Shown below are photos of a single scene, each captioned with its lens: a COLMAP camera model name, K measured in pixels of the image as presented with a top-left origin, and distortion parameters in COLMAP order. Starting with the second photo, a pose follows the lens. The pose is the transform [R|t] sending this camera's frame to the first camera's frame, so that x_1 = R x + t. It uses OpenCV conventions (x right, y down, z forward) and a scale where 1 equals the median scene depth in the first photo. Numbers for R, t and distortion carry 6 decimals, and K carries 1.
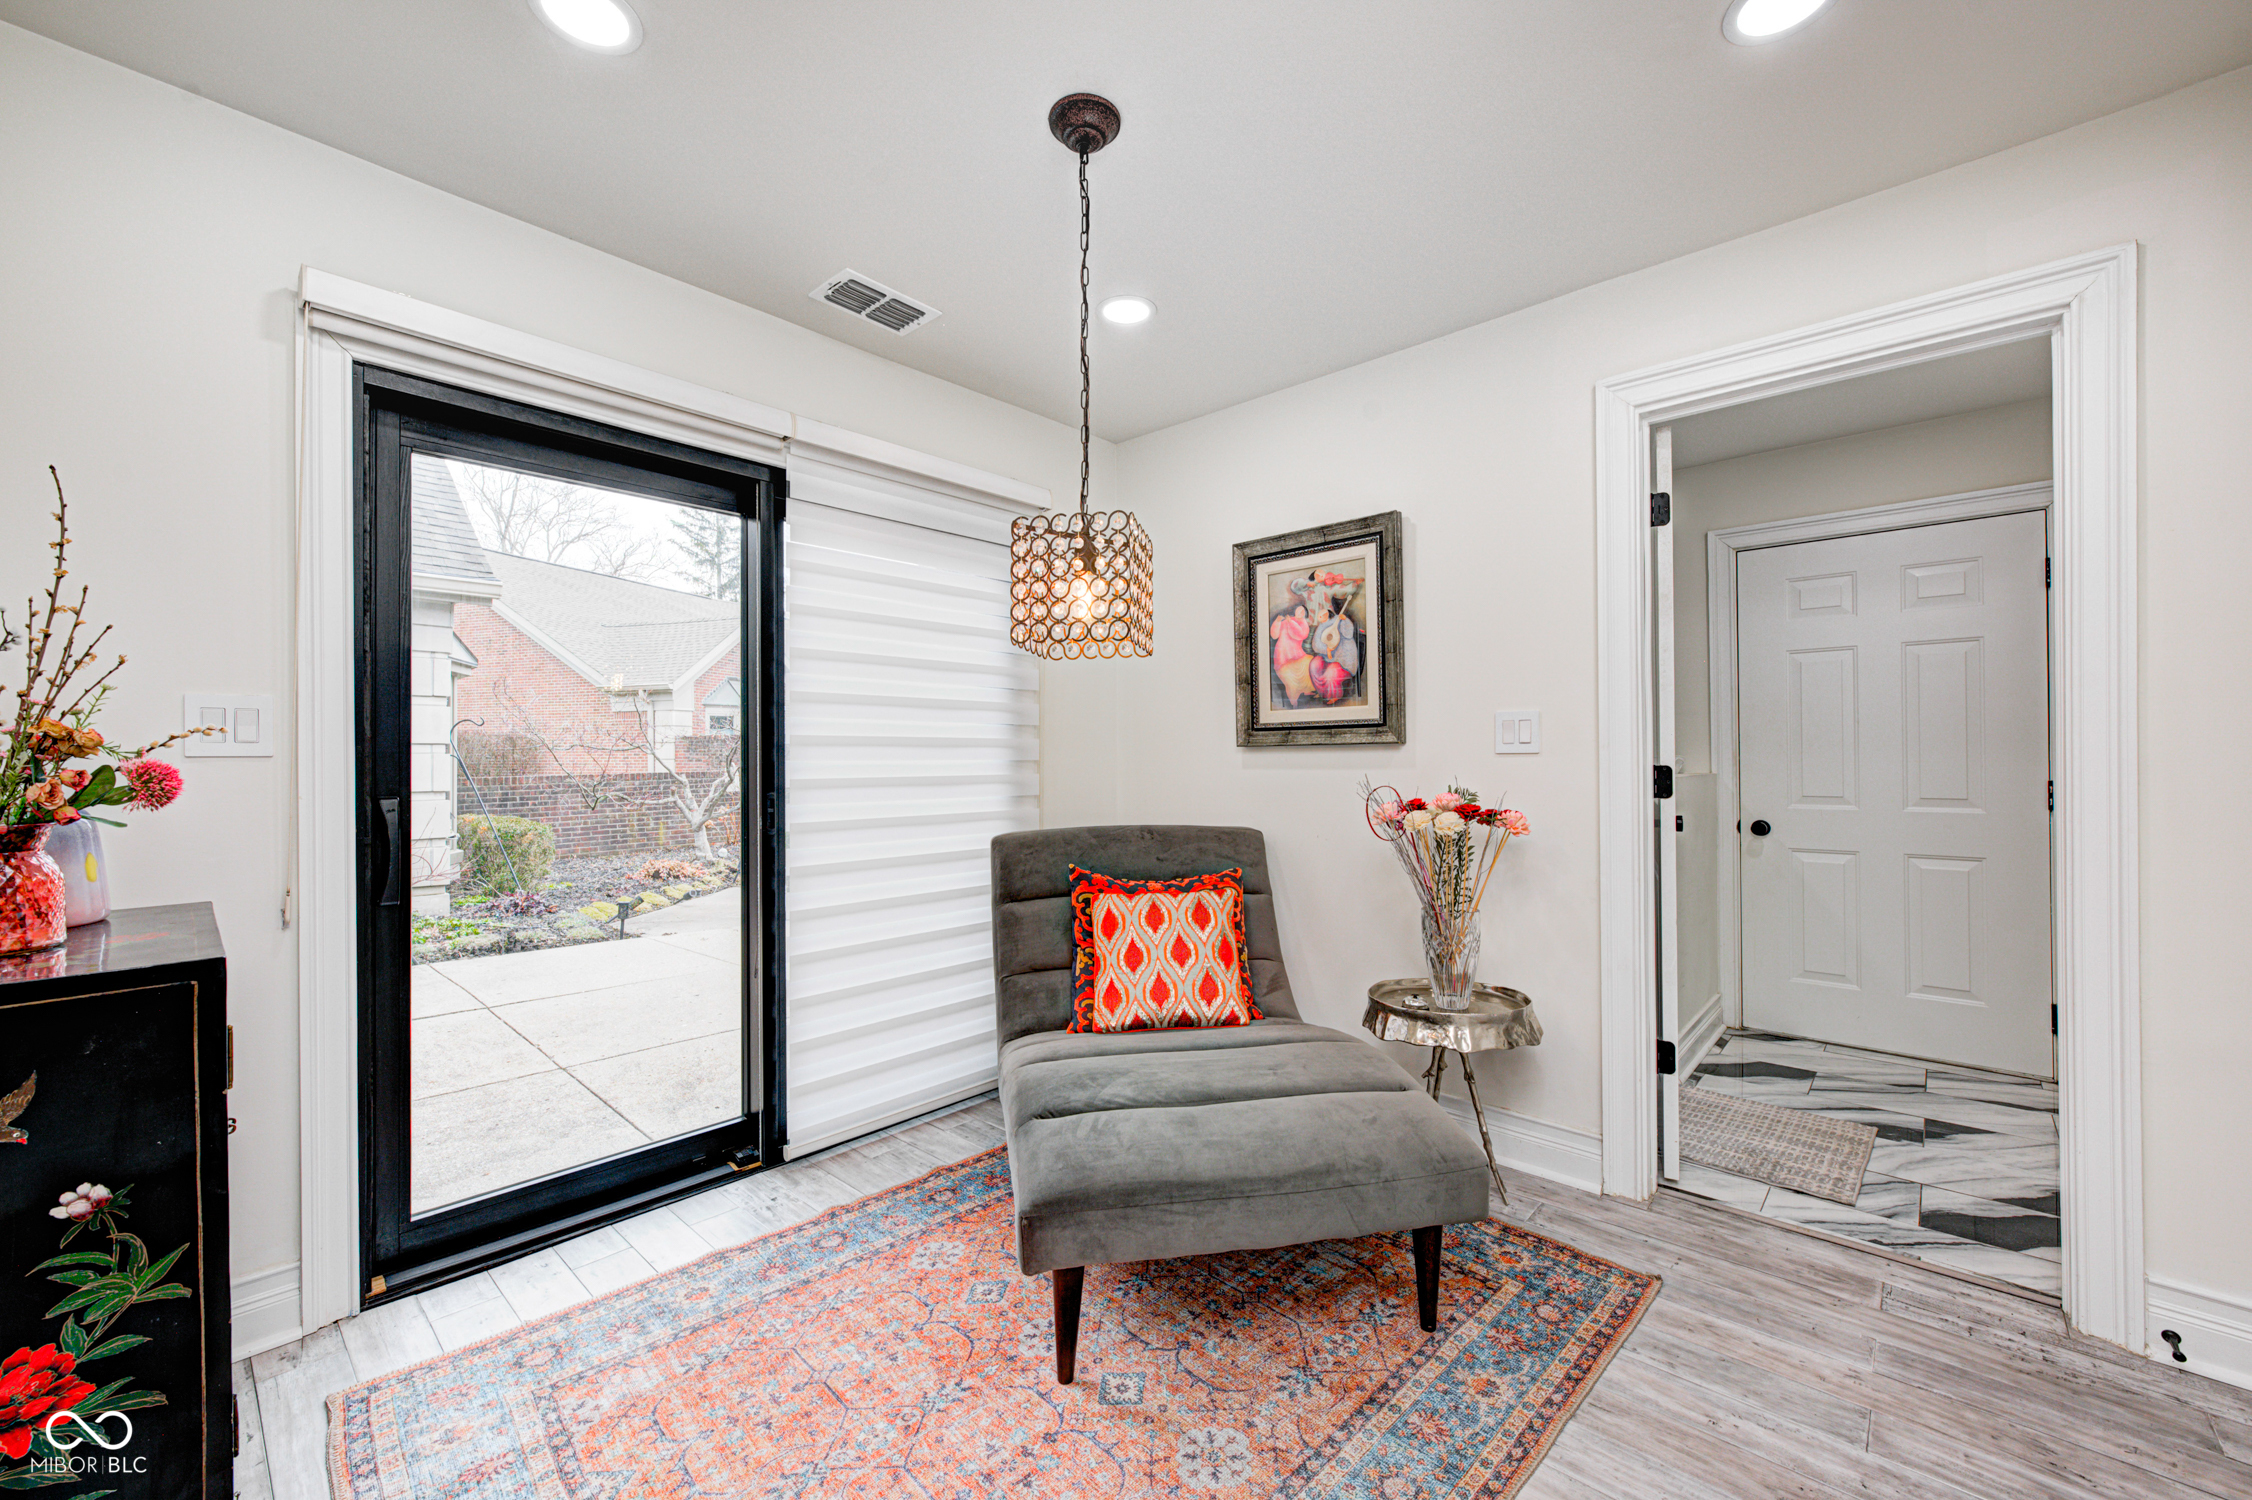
lens RADIAL K [[887.4, 0, 1126.0], [0, 887.4, 750.0], [0, 0, 1]] dist [-0.001069, 0.000435]
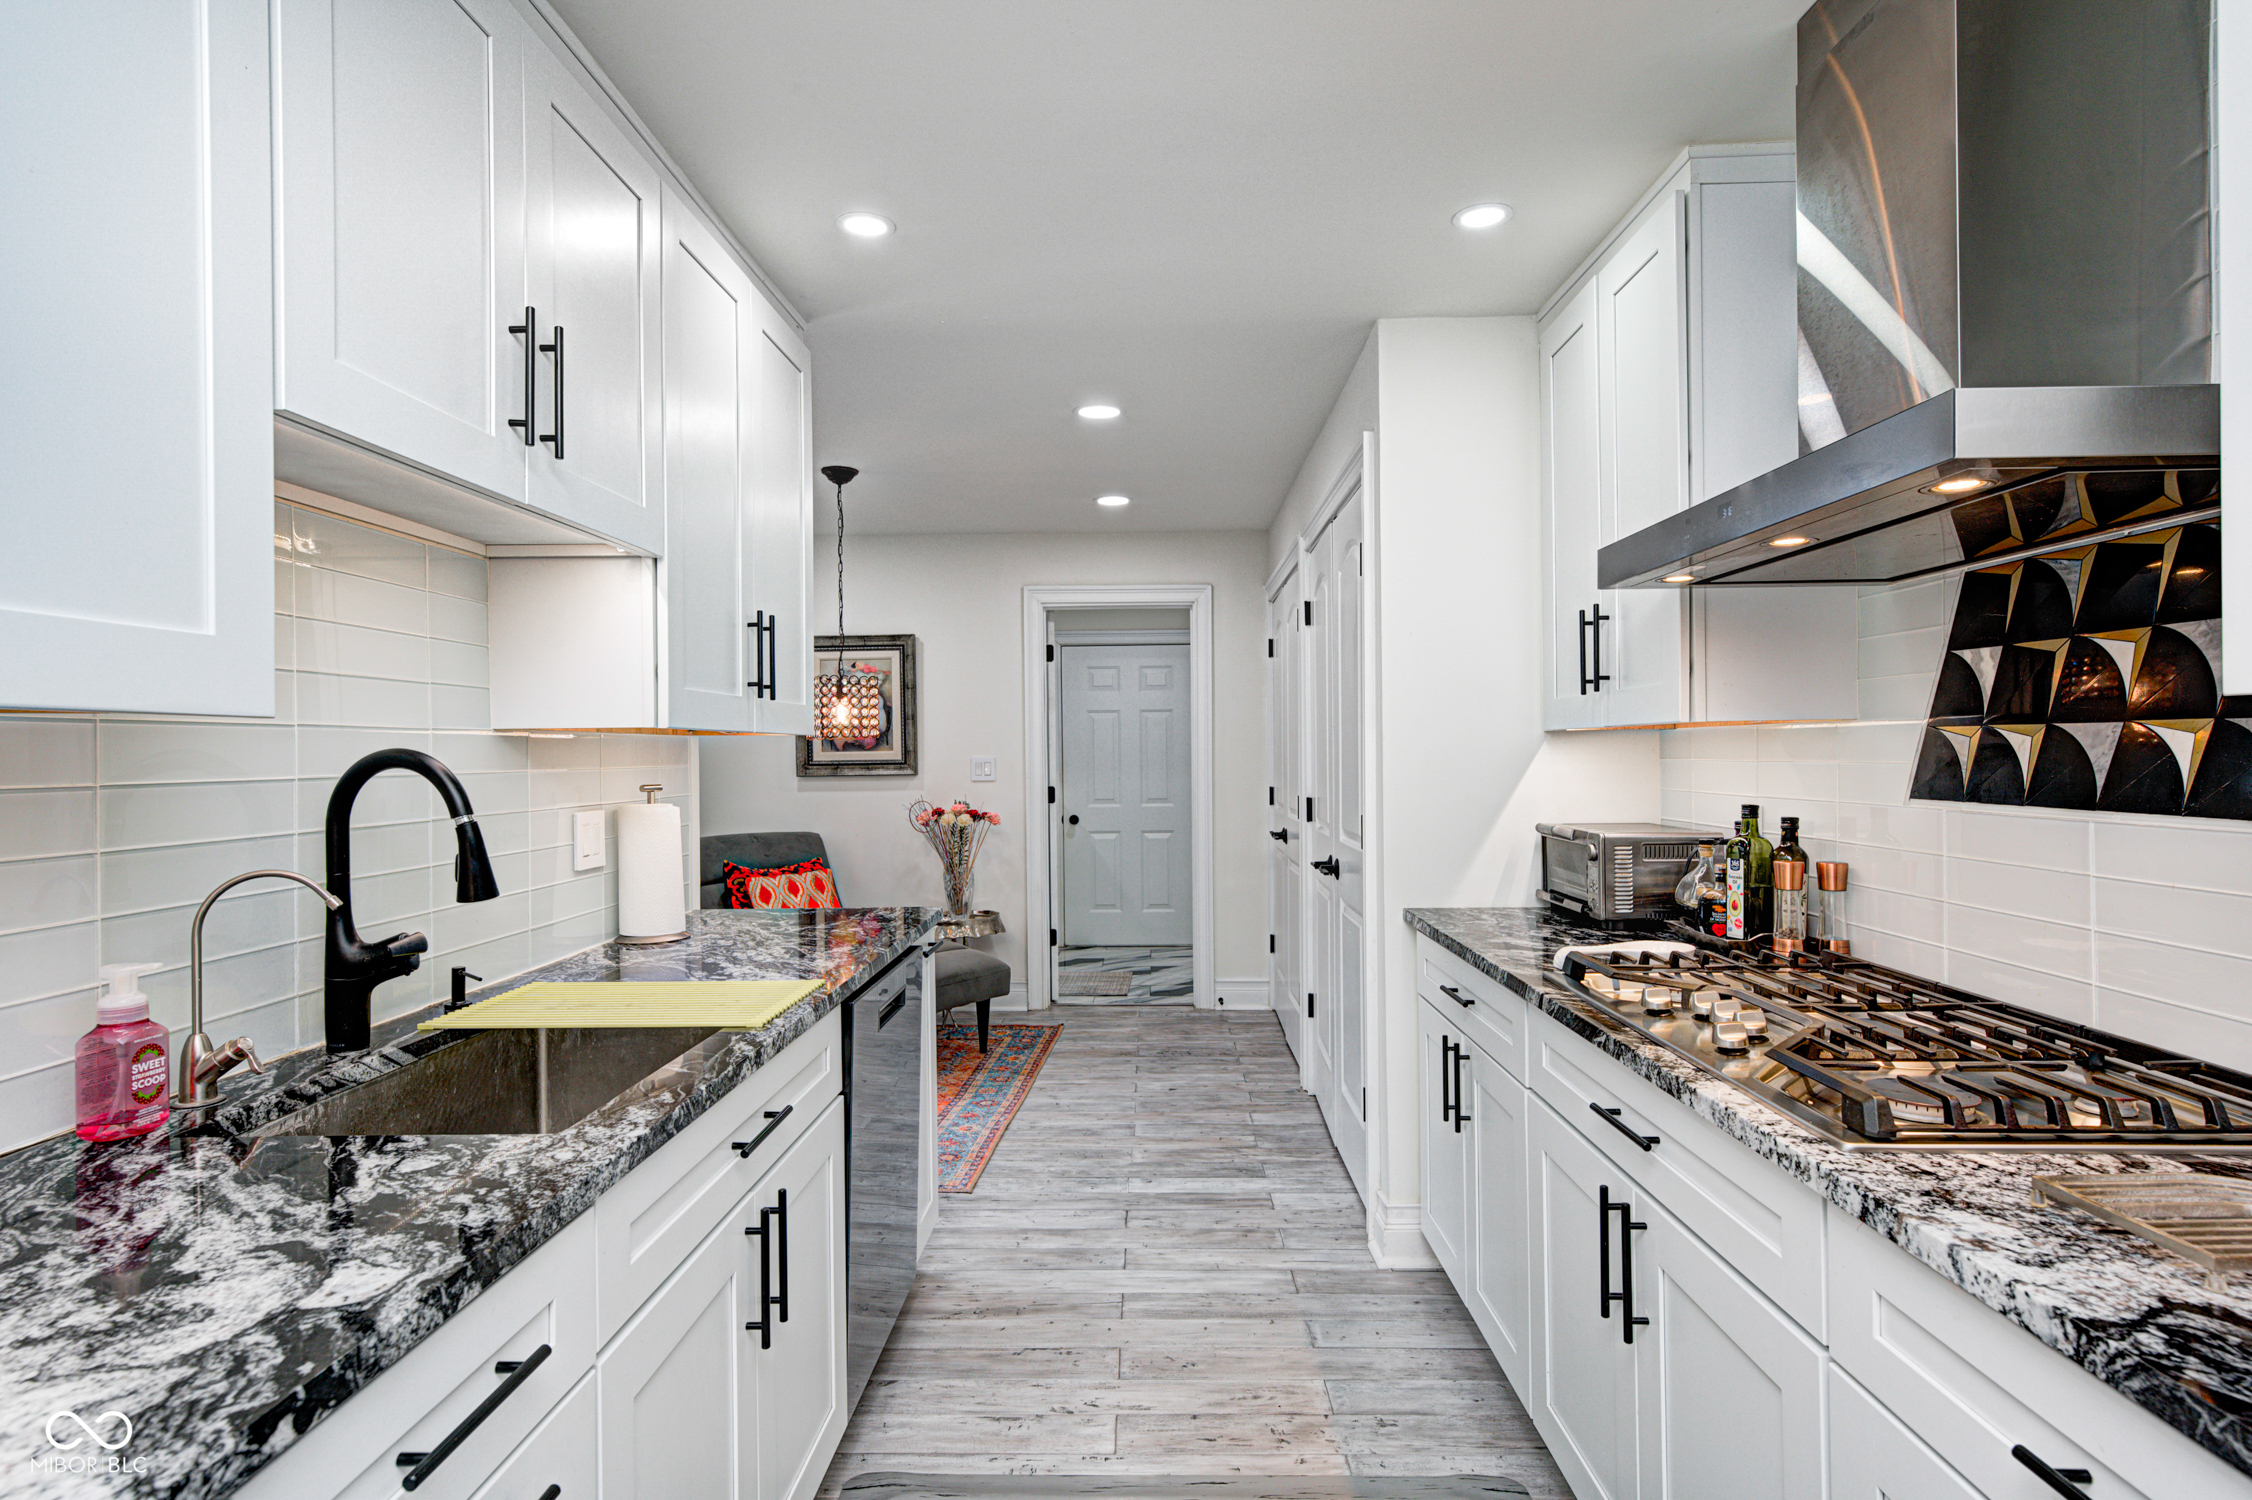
lens RADIAL K [[1179.6, 0, 1126.0], [0, 1179.6, 750.0], [0, 0, 1]] dist [-0.001106, -0.000040]
pose [[0.750988, -0.001457, 0.660314, -0.838335], [0.001596, 0.999999, 0.000391, -0.053877], [-0.660314, 0.000761, 0.750990, -0.897263]]
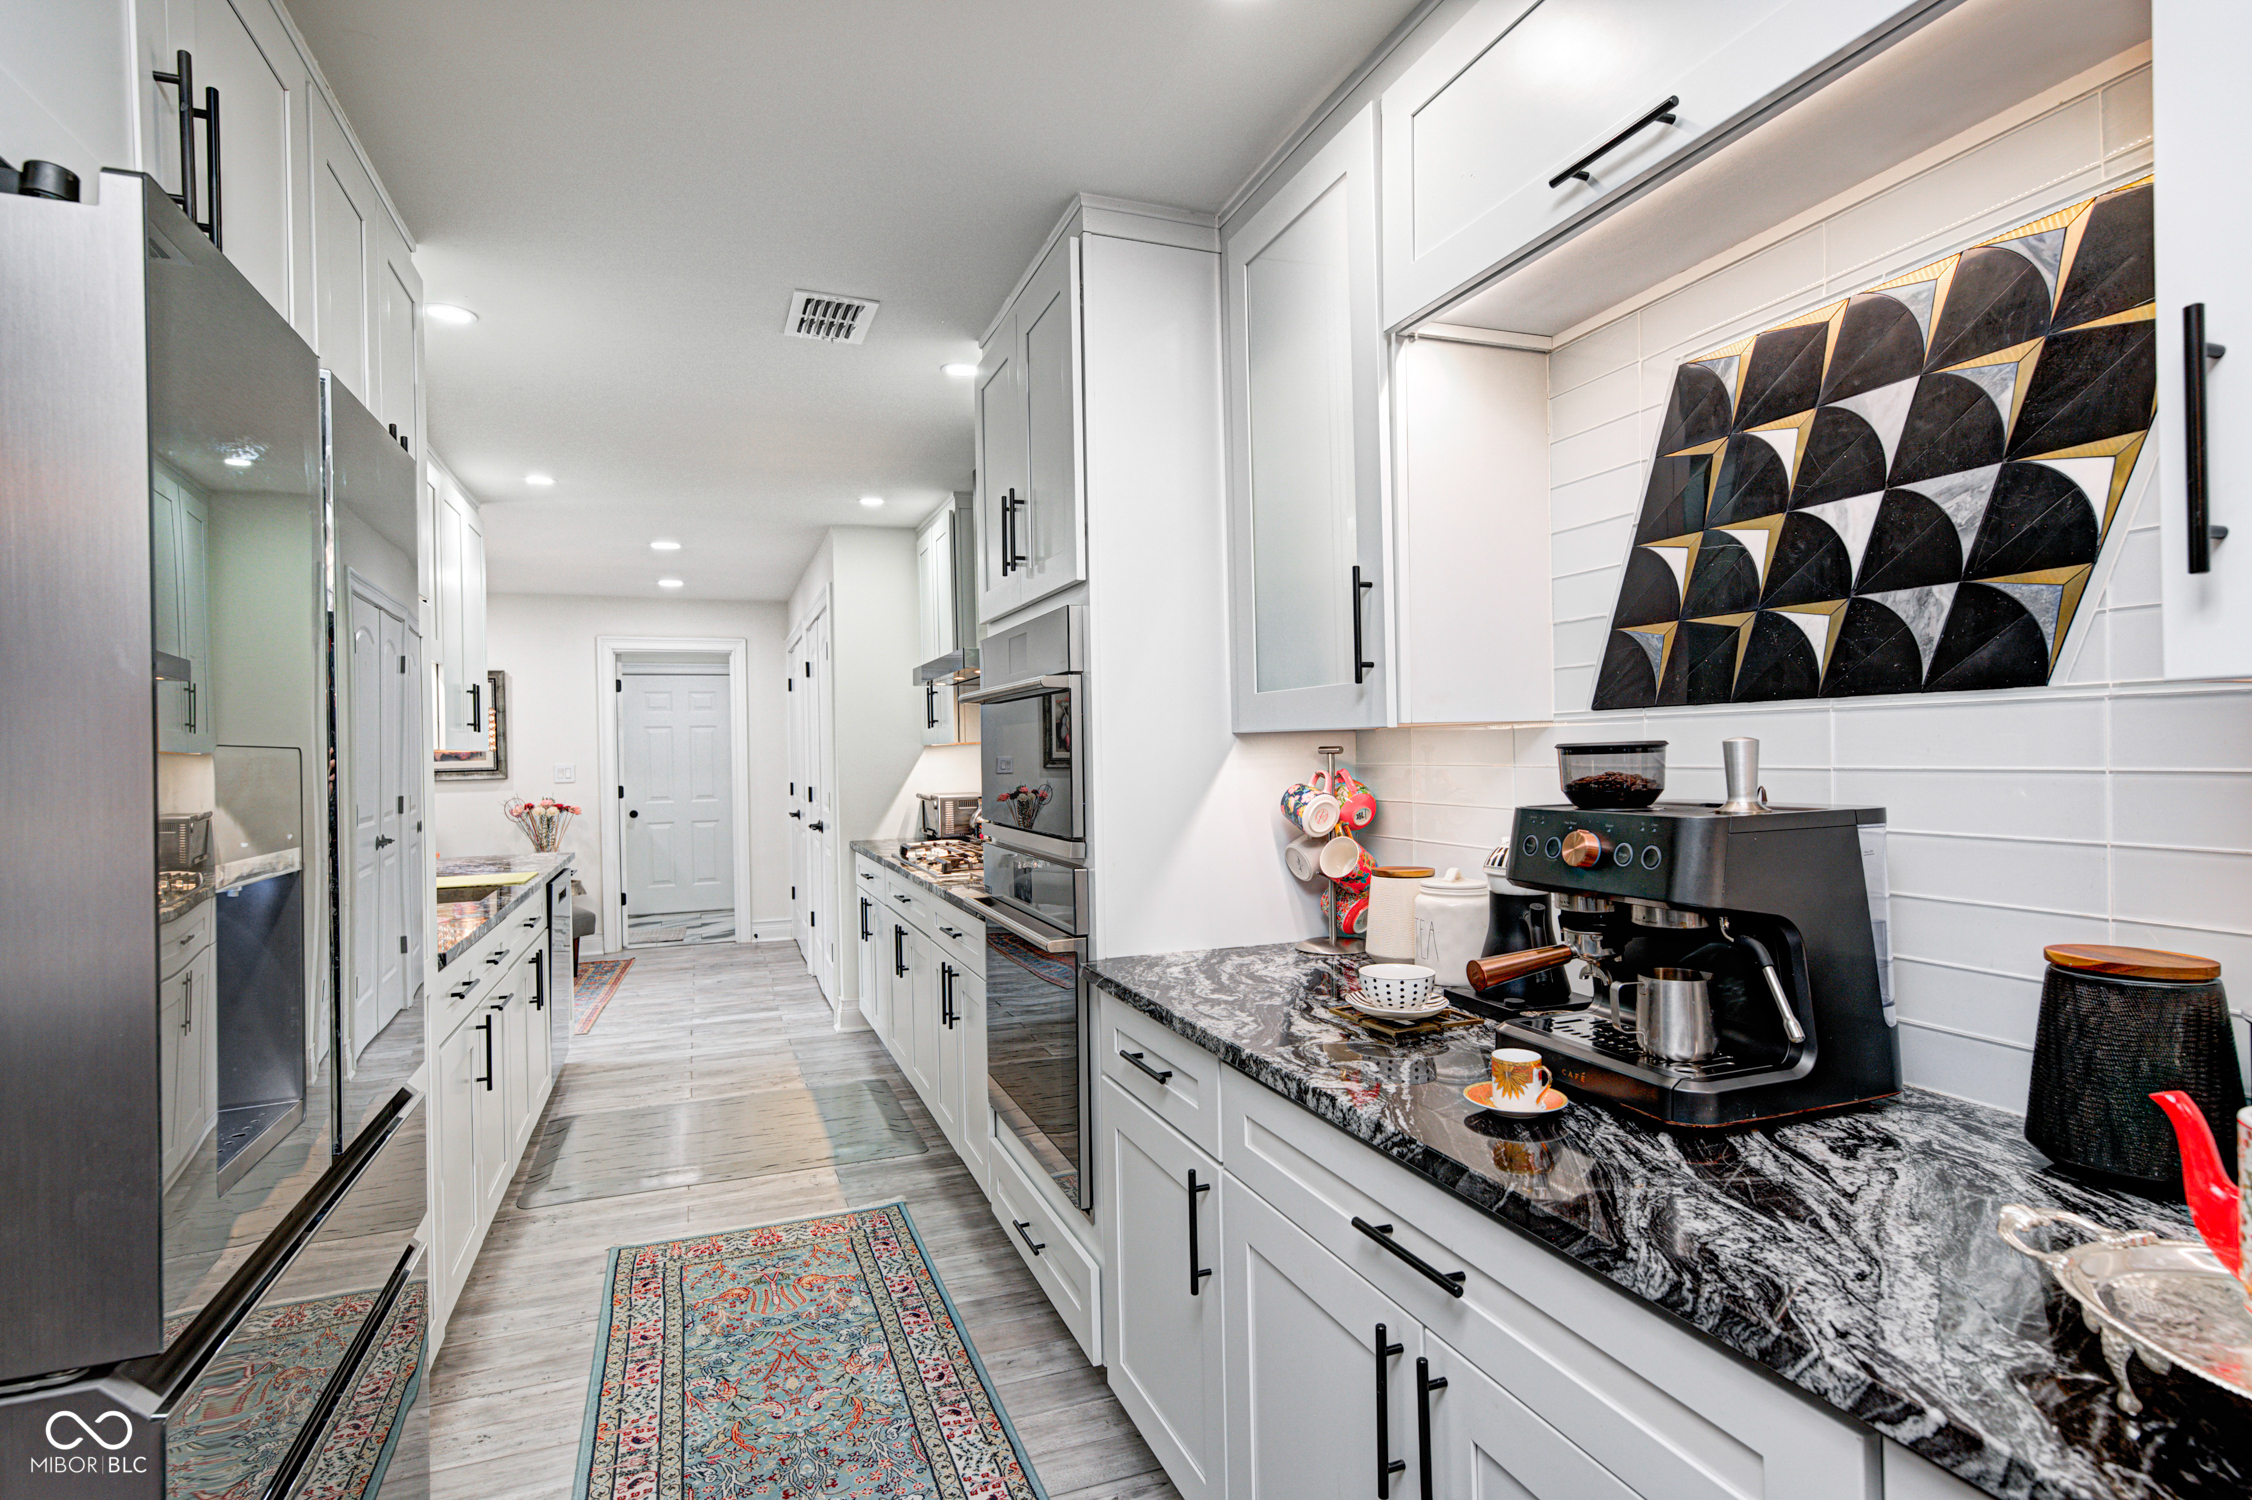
lens RADIAL K [[1137.6, 0, 1126.0], [0, 1137.6, 750.0], [0, 0, 1]] dist [0.005255, 0.001036]
pose [[0.447684, -0.005289, 0.894176, -1.468003], [0.012887, 0.999917, -0.000538, -0.056768], [-0.894099, 0.011764, 0.447715, -1.555257]]
